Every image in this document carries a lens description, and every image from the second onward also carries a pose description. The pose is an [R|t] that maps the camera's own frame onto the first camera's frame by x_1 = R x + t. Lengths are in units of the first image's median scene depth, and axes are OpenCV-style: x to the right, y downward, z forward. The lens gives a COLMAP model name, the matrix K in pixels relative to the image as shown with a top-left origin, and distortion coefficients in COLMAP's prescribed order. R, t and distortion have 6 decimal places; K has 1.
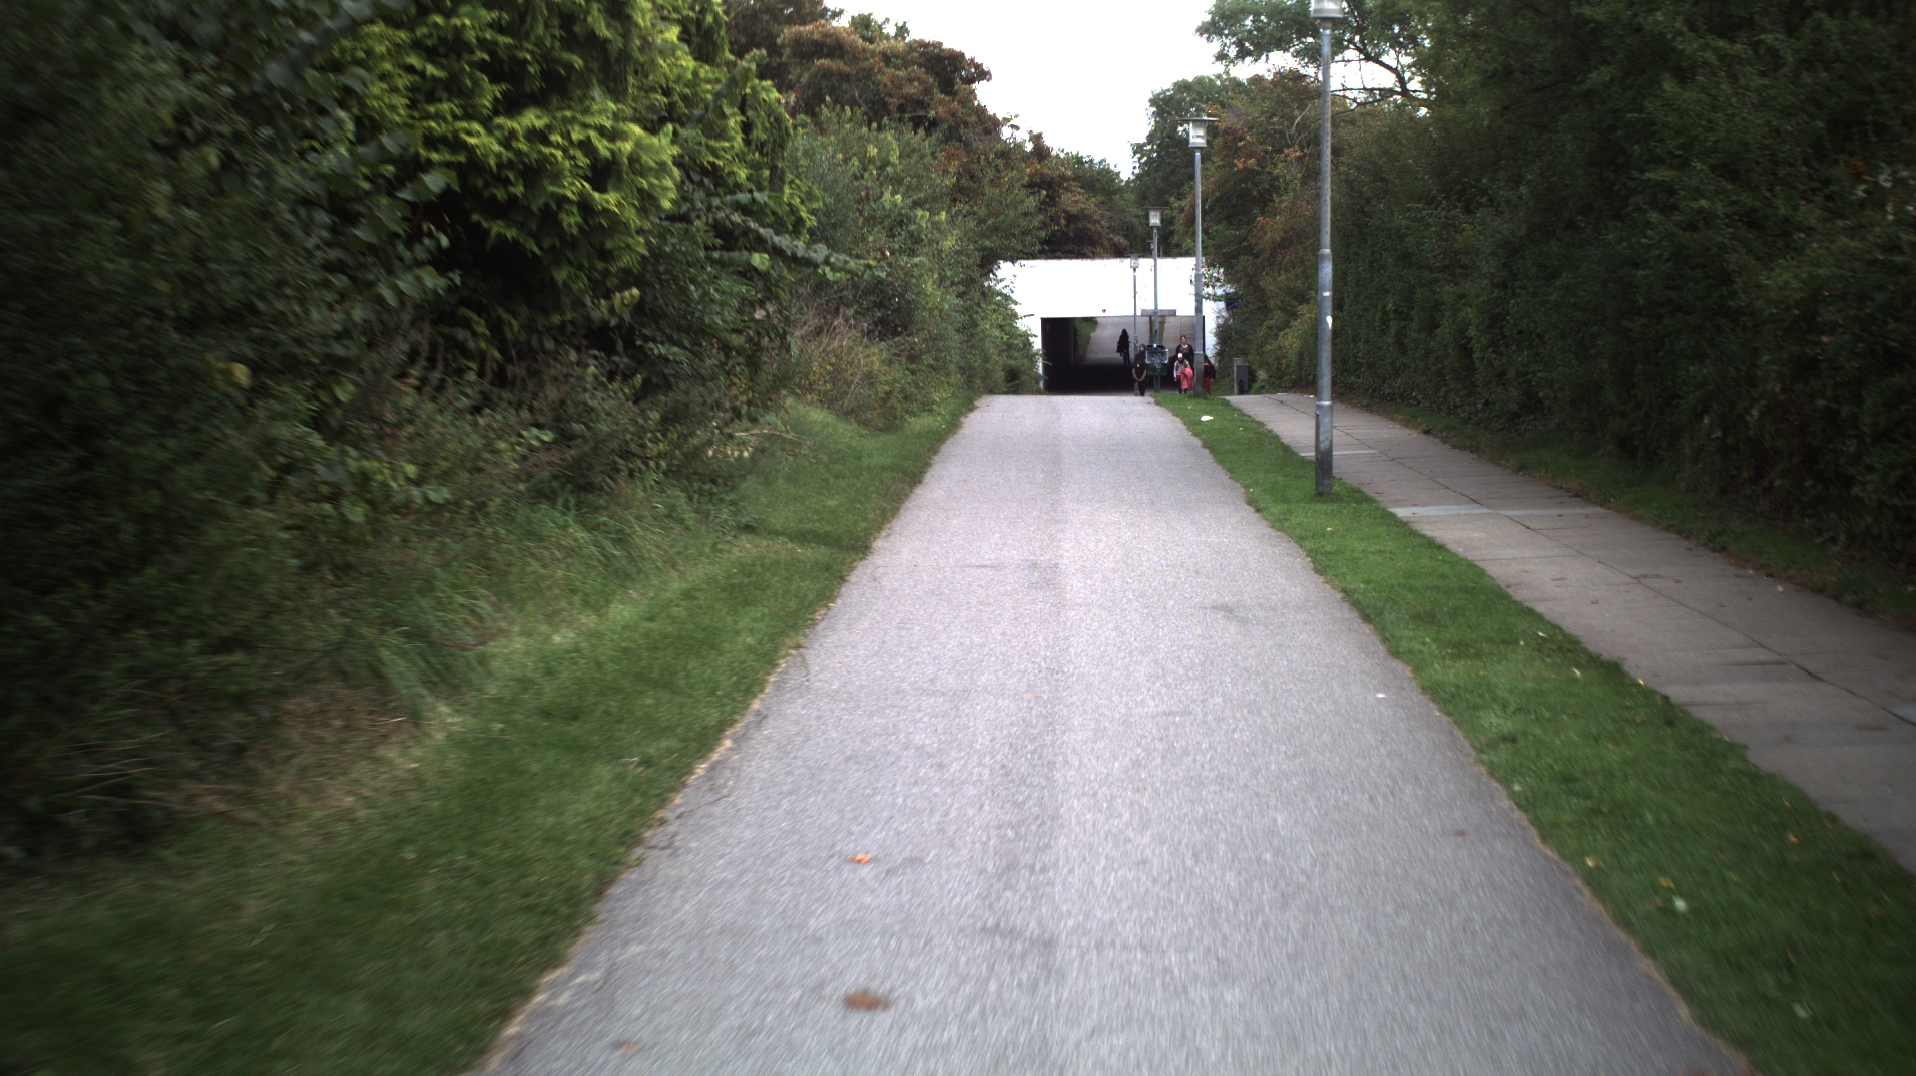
lens RADIAL K [[4057.7, 0, 958.0], [0, 4057.7, 538.0], [0, 0, 1]] dist [-0.261714, 0.098957]
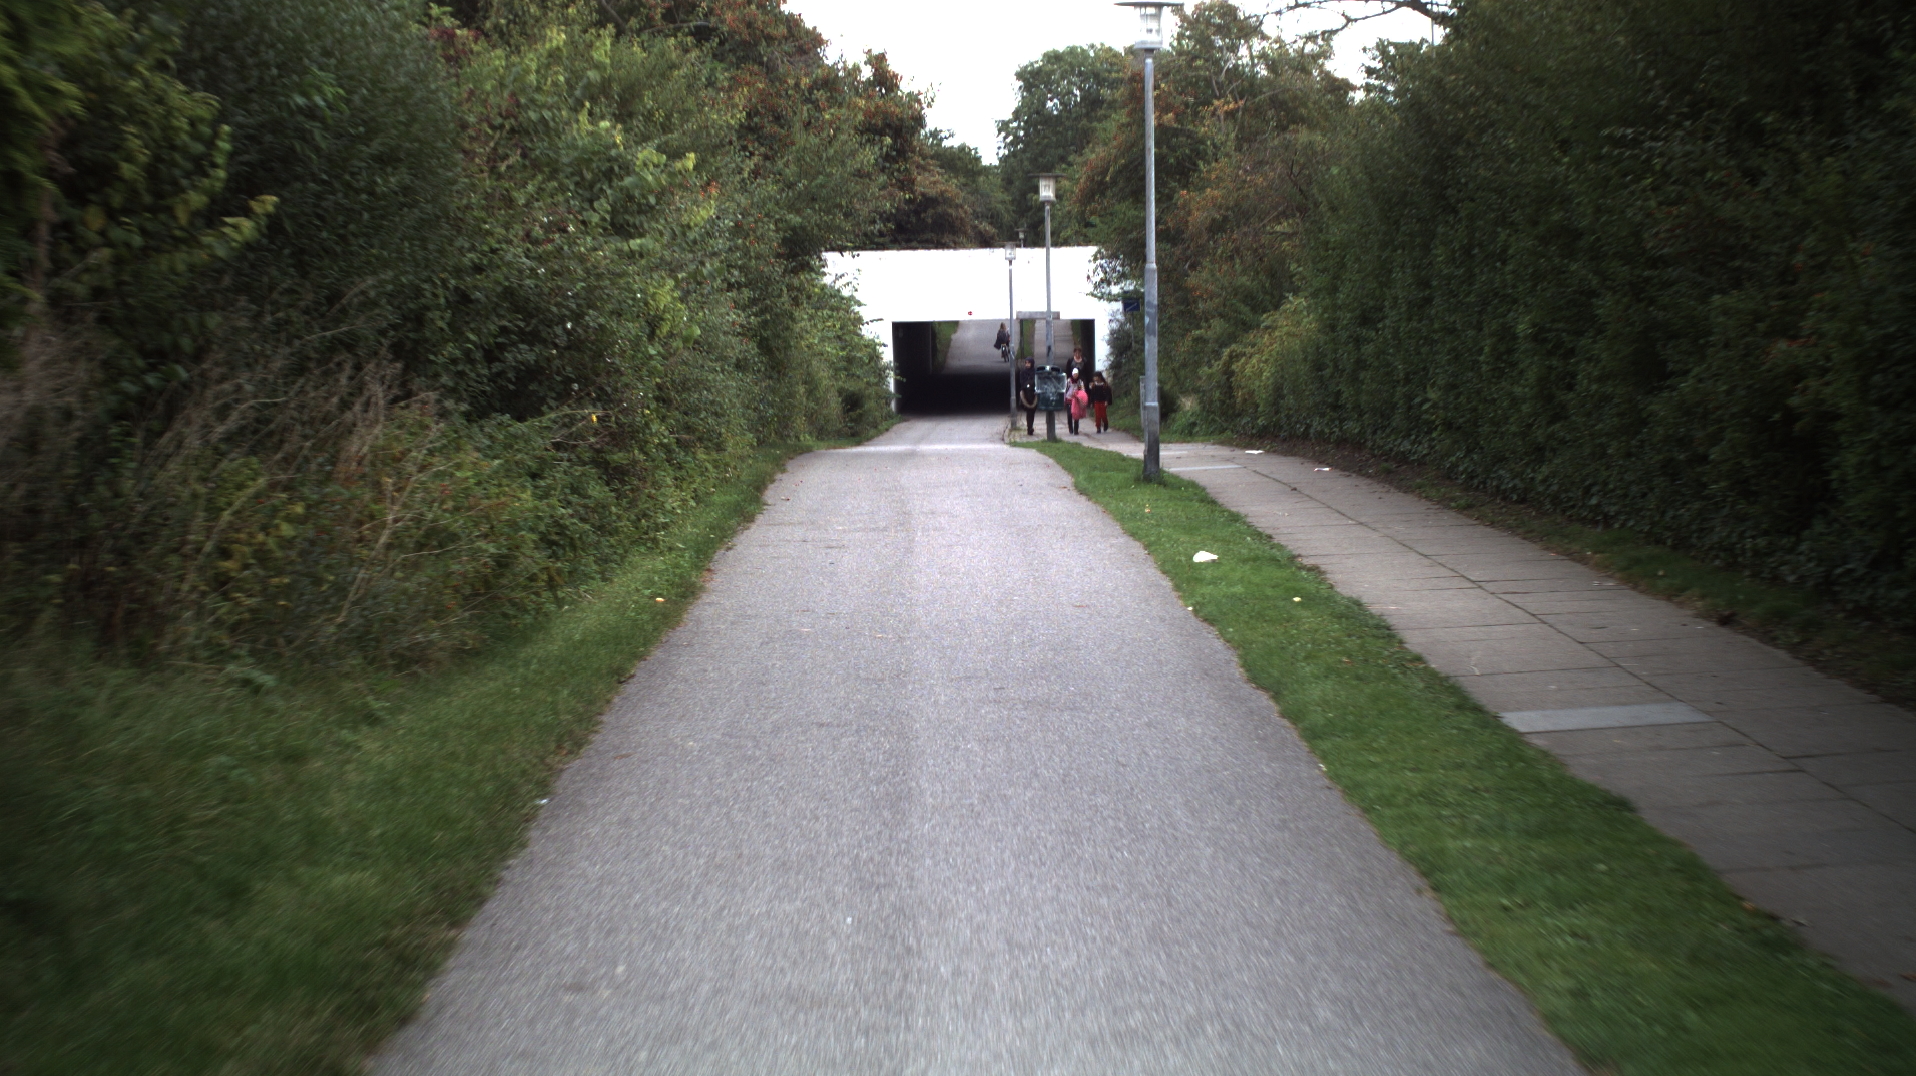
lens RADIAL K [[4057.7, 0, 958.0], [0, 4057.7, 538.0], [0, 0, 1]] dist [-0.261714, 0.098957]
pose [[0.999378, -0.004035, 0.035042, 0.012706], [0.003976, 0.999991, 0.001774, -0.031549], [-0.035049, -0.001633, 0.999384, 0.478764]]
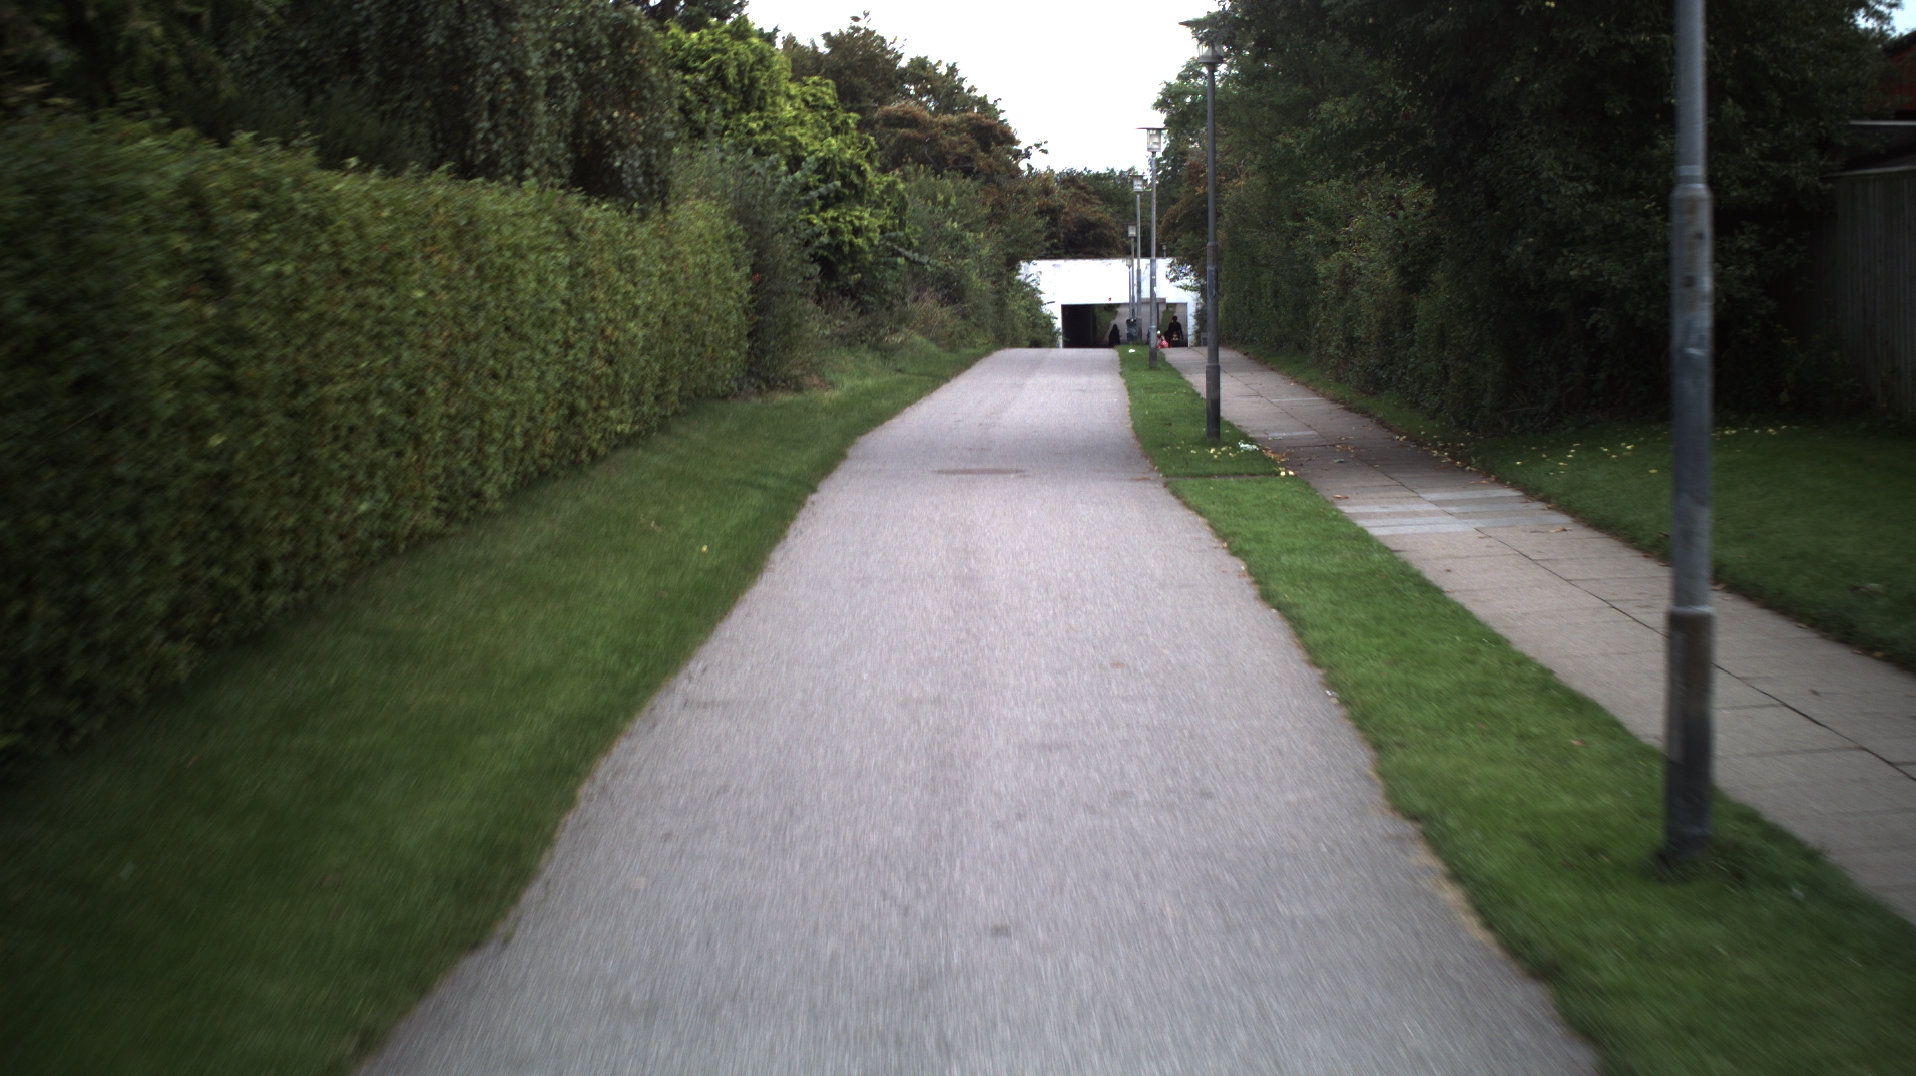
lens RADIAL K [[4057.7, 0, 958.0], [0, 4057.7, 538.0], [0, 0, 1]] dist [-0.261714, 0.098957]
pose [[0.999933, -0.000950, -0.011542, 0.005916], [0.000955, 0.999999, 0.000421, 0.048042], [0.011542, -0.000432, 0.999933, -0.718585]]
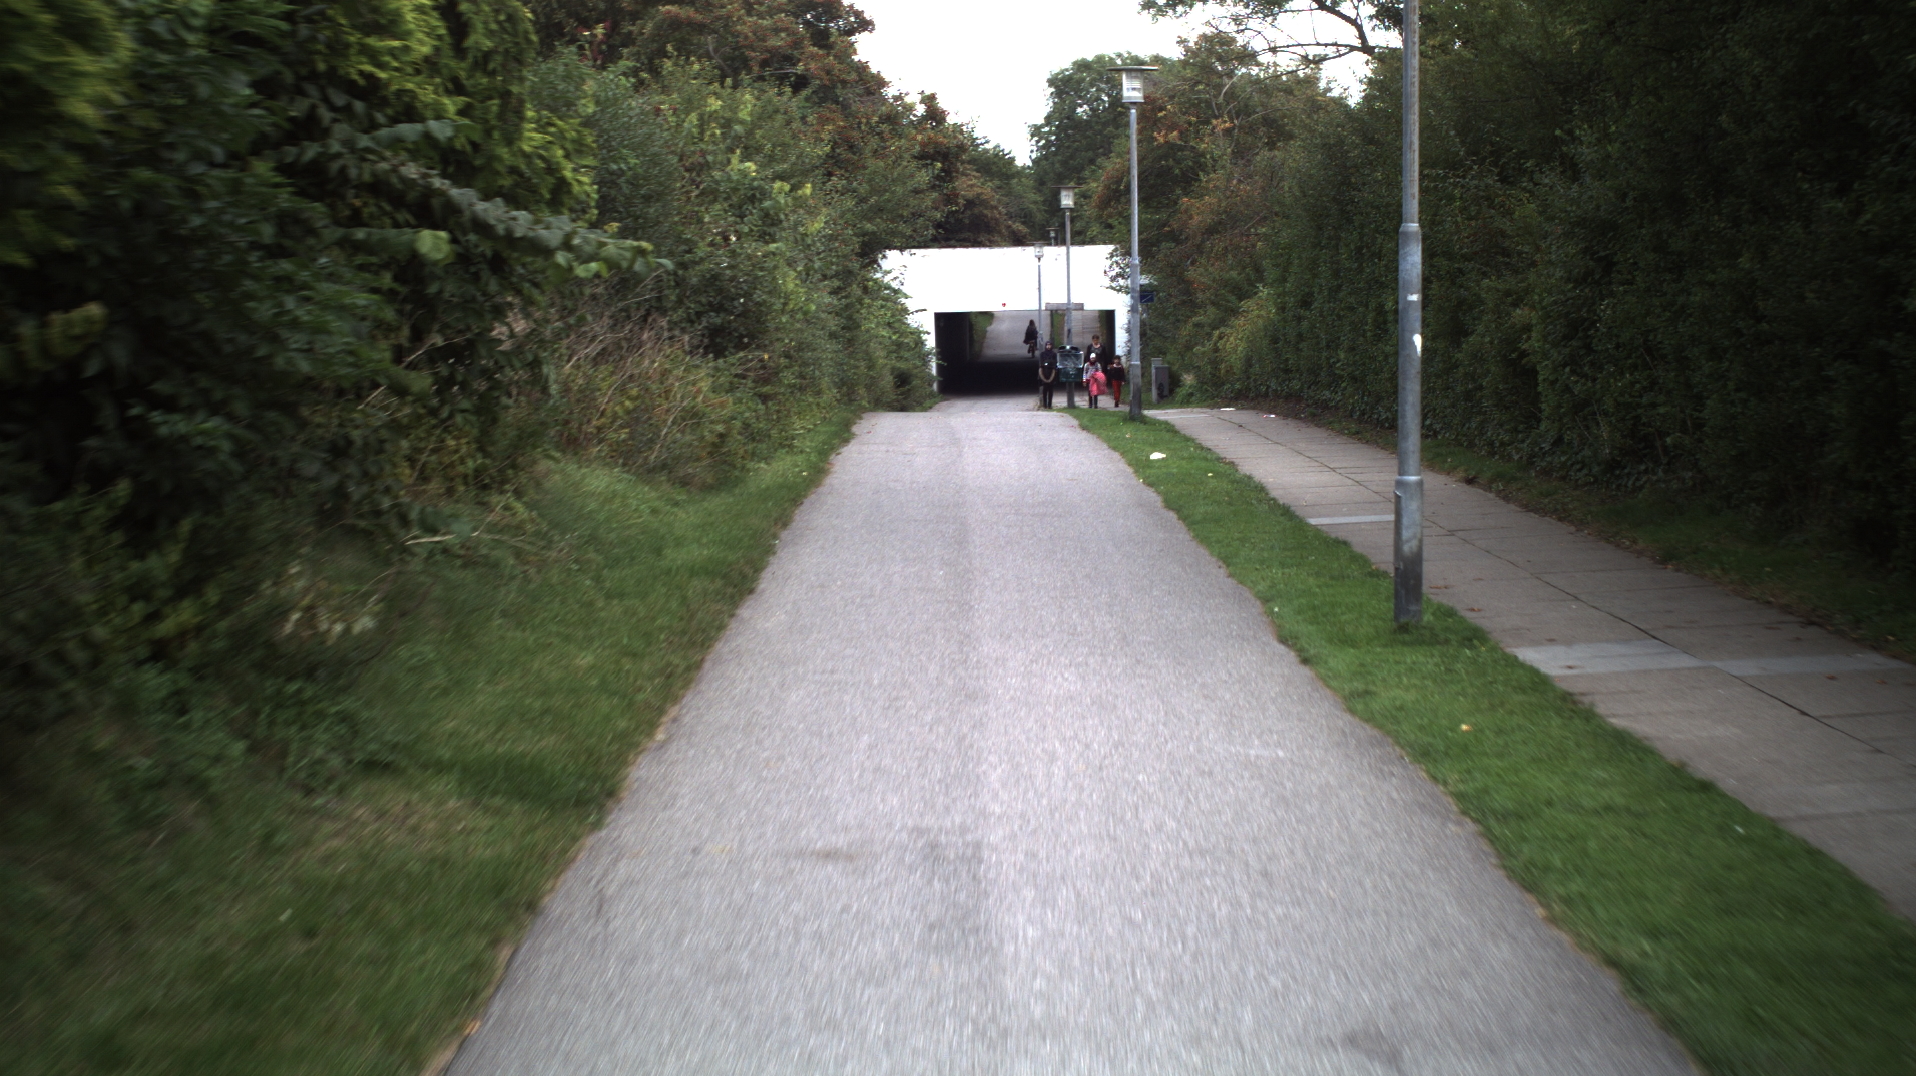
lens RADIAL K [[4057.7, 0, 958.0], [0, 4057.7, 538.0], [0, 0, 1]] dist [-0.261714, 0.098957]
pose [[0.999641, -0.004791, 0.026343, 0.004236], [0.004726, 0.999986, 0.002535, -0.015775], [-0.026355, -0.002409, 0.999650, 0.239436]]
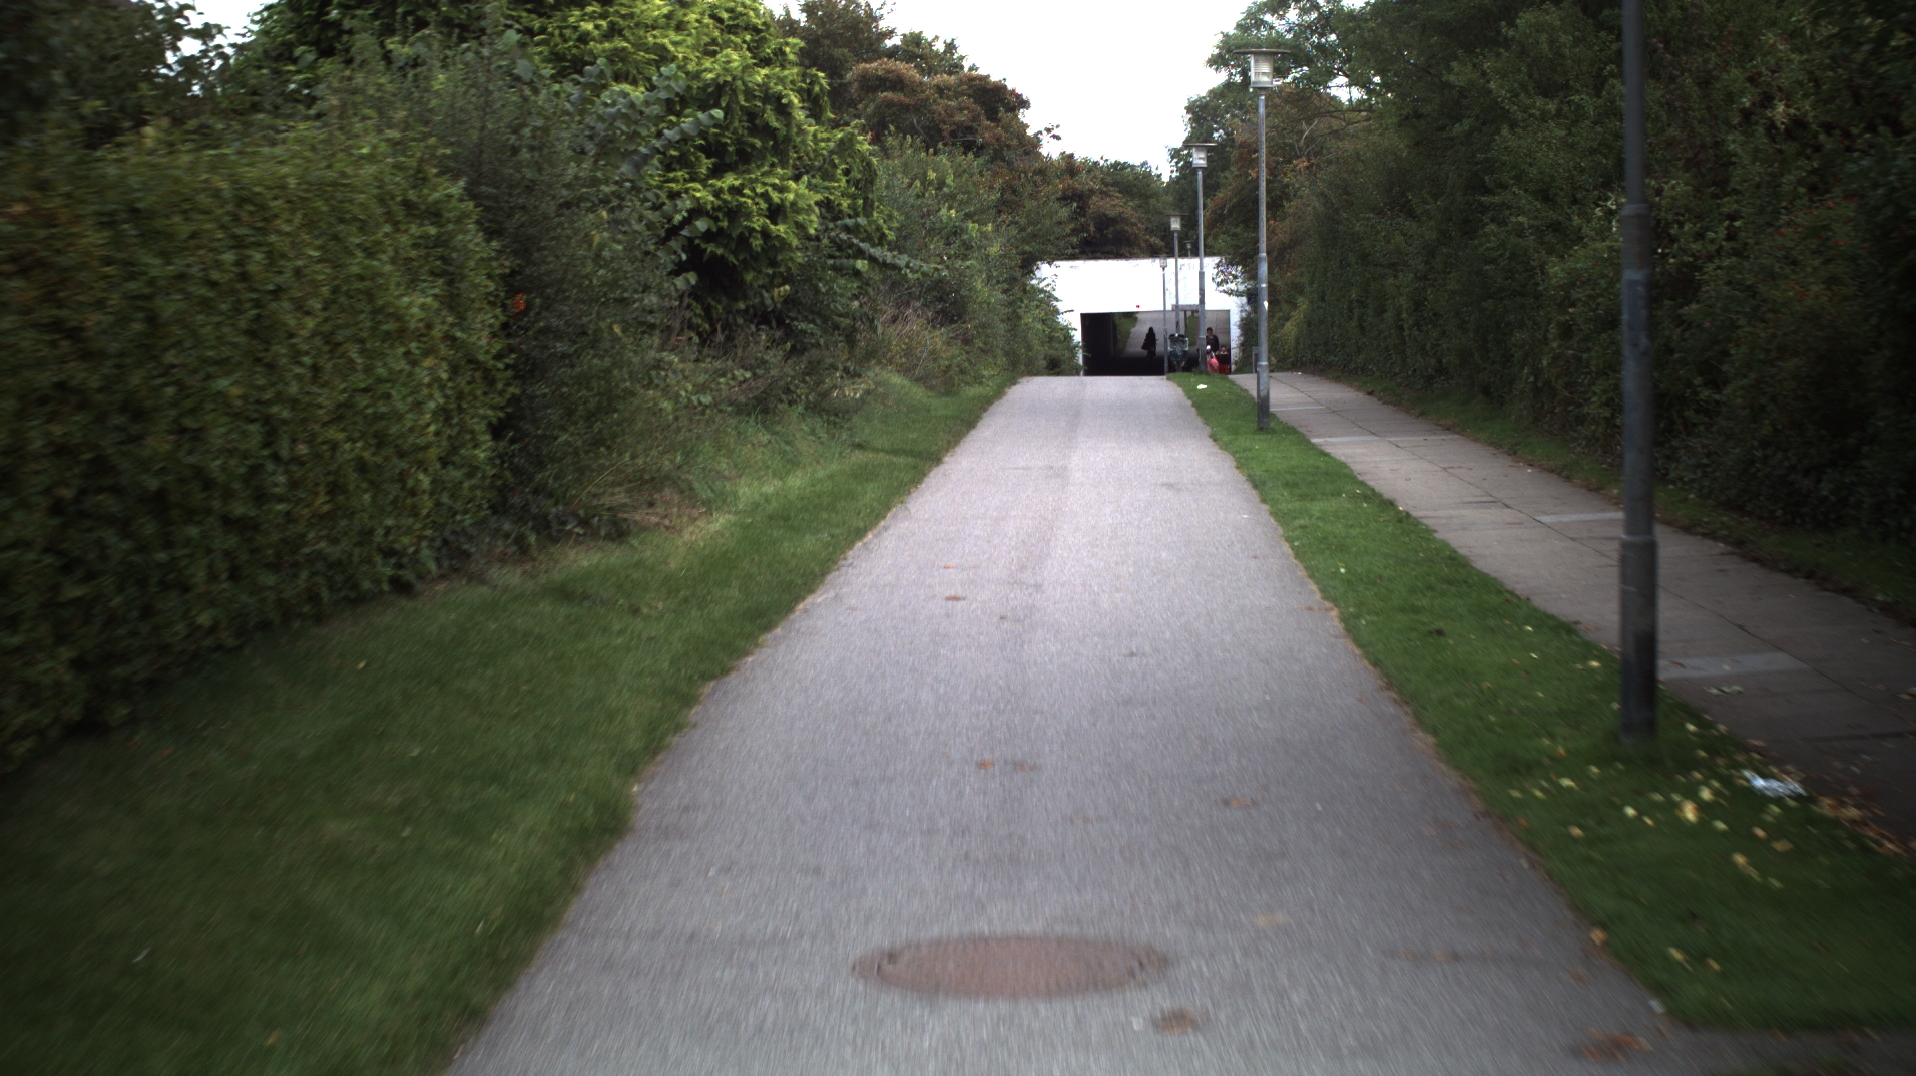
lens RADIAL K [[4057.7, 0, 958.0], [0, 4057.7, 538.0], [0, 0, 1]] dist [-0.261714, 0.098957]
pose [[0.999873, -0.009658, -0.012657, 0.001462], [0.009657, 0.999953, -0.000156, 0.015687], [0.012658, 0.000034, 0.999920, -0.239761]]
